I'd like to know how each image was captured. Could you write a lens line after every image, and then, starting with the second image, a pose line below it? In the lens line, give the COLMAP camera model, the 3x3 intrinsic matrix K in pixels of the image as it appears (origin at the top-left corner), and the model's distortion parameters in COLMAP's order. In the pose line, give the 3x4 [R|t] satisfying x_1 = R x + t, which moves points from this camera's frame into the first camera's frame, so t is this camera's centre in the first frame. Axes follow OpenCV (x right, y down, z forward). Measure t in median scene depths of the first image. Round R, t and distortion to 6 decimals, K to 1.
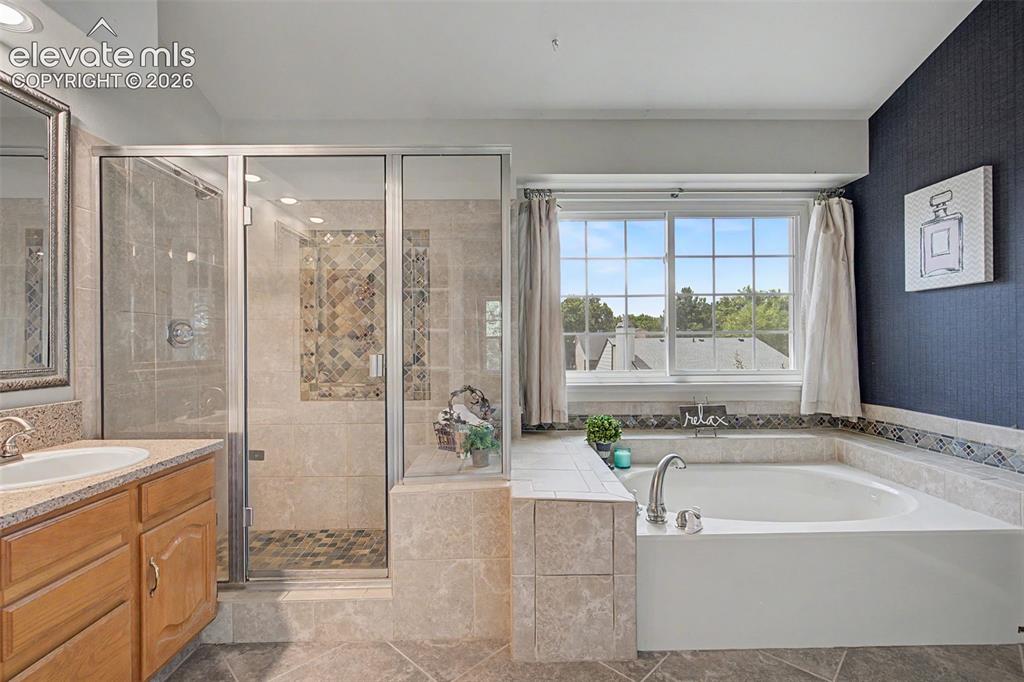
lens RADIAL K [[464.5, 0, 513.4], [0, 464.5, 341.8], [0, 0, 1]] dist [0.002265, -0.000232]
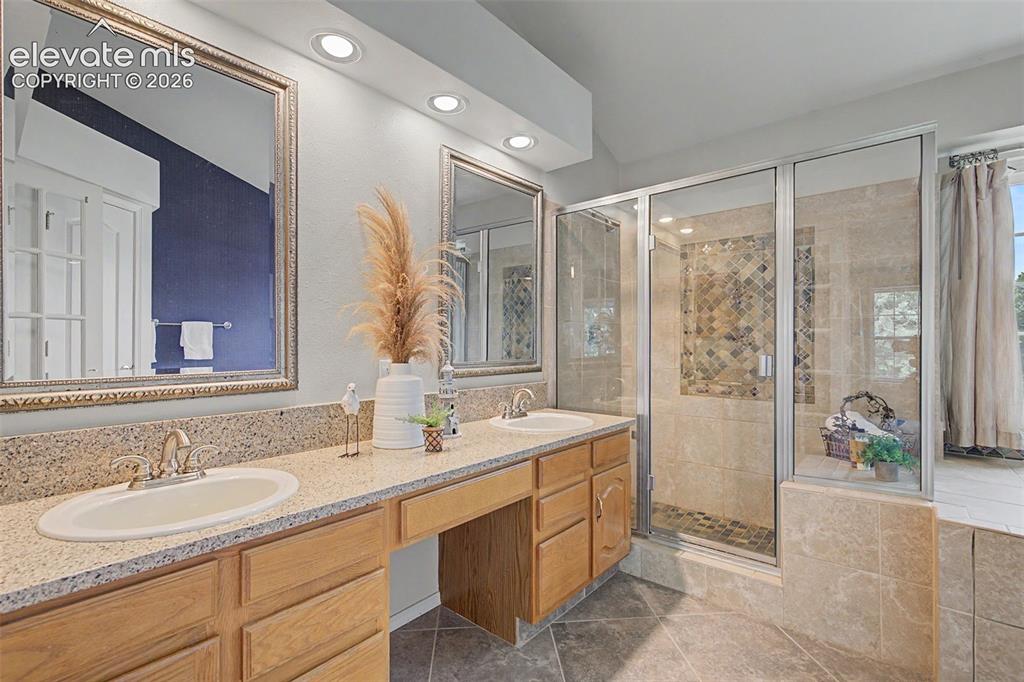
lens RADIAL K [[464.5, 0, 514.1], [0, 464.5, 343.5], [0, 0, 1]] dist [0.002265, -0.000232]
pose [[0.759337, 0.005280, -0.650676, -0.036880], [-0.002919, 0.999985, 0.004708, -0.003465], [0.650691, -0.001675, 0.759341, -0.189105]]
